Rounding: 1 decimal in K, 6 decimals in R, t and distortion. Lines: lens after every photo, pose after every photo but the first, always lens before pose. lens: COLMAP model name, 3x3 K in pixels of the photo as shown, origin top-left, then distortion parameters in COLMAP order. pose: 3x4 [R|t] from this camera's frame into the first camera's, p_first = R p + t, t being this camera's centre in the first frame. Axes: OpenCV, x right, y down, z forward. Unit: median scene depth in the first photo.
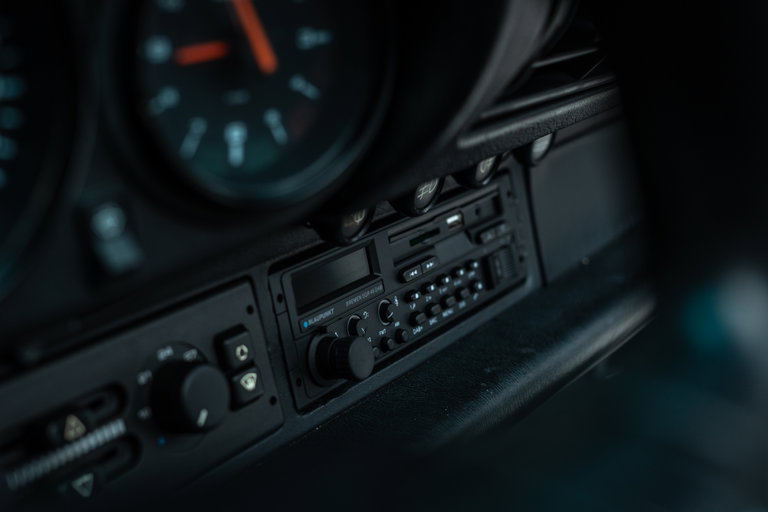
lens RADIAL K [[1211.0, 0, 384.0], [0, 1211.0, 256.0], [0, 0, 1]] dist [0.013464, -0.008073]
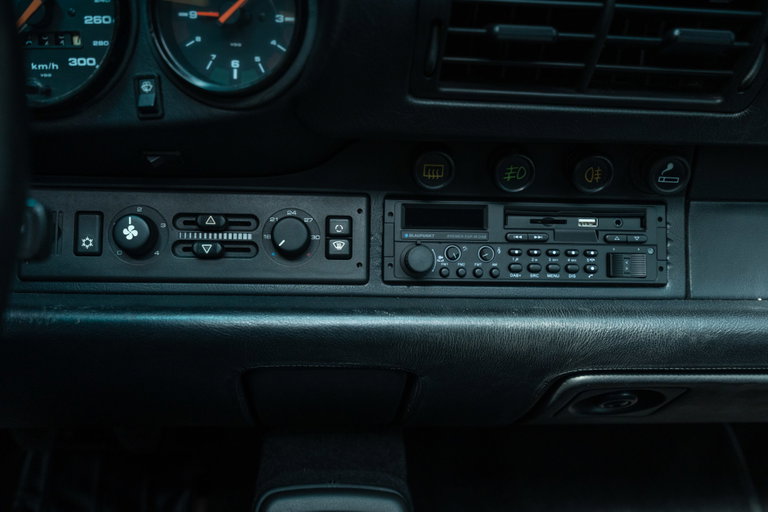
lens RADIAL K [[707.3, 0, 384.0], [0, 707.3, 256.0], [0, 0, 1]] dist [0.013099, -0.006800]
pose [[0.621052, 0.157372, -0.767808, 0.713451], [-0.268670, 0.963026, -0.019933, 0.118060], [0.736282, 0.218666, 0.640370, 0.370911]]
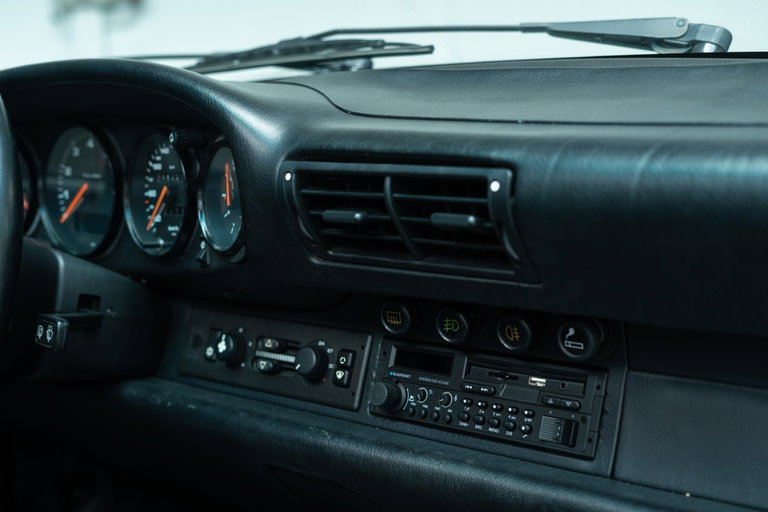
lens RADIAL K [[1159.5, 0, 384.0], [0, 1159.5, 256.0], [0, 0, 1]] dist [0.014544, -0.033514]
pose [[-0.152284, 0.062110, -0.986383, 1.783827], [-0.325793, 0.939087, 0.109429, -0.322656], [0.933096, 0.338021, -0.122773, 1.209368]]
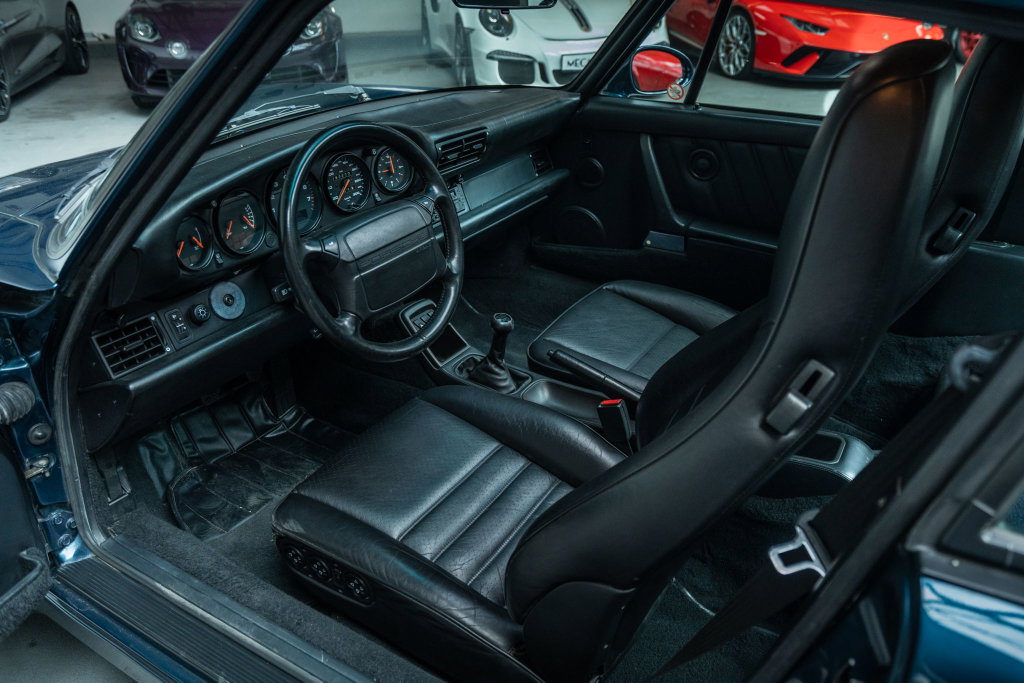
lens RADIAL K [[762.6, 0, 513.4], [0, 762.6, 345.3], [0, 0, 1]] dist [0.011616, 0.009064]
pose [[0.990075, -0.136693, -0.032651, 0.443118], [0.139162, 0.985988, 0.091985, 0.392756], [0.019620, -0.095616, 0.995225, -2.611719]]
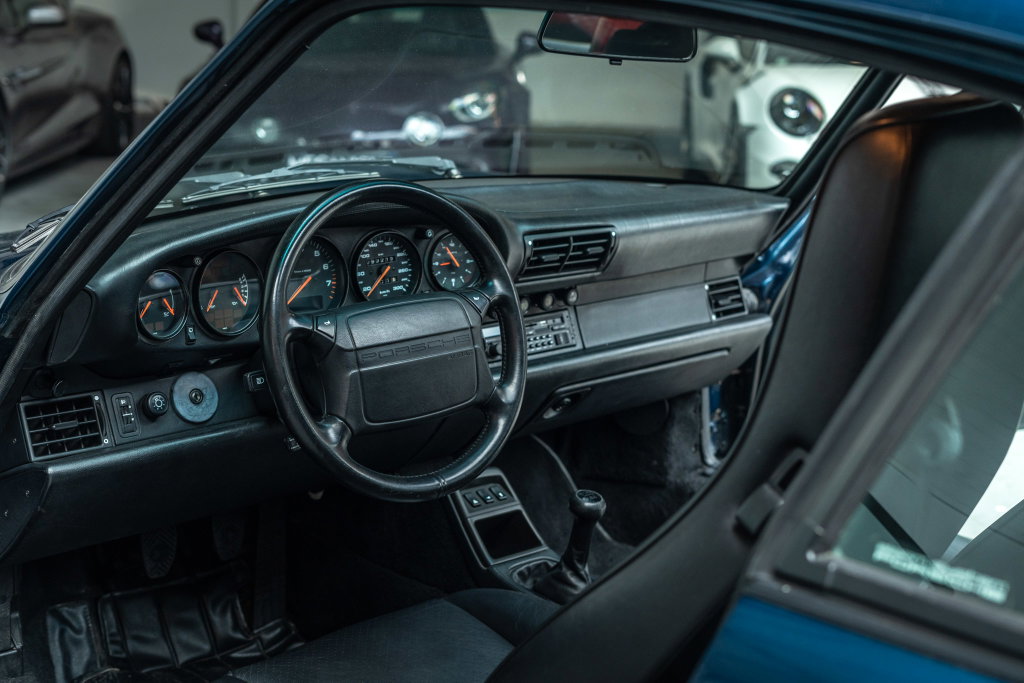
lens RADIAL K [[1546.0, 0, 512.0], [0, 1546.0, 341.5], [0, 0, 1]] dist [0.014544, -0.033514]
pose [[0.972594, -0.044174, -0.228275, 1.151209], [0.002334, 0.983592, -0.180392, 0.959589], [0.232498, 0.174915, 0.956739, -3.696999]]
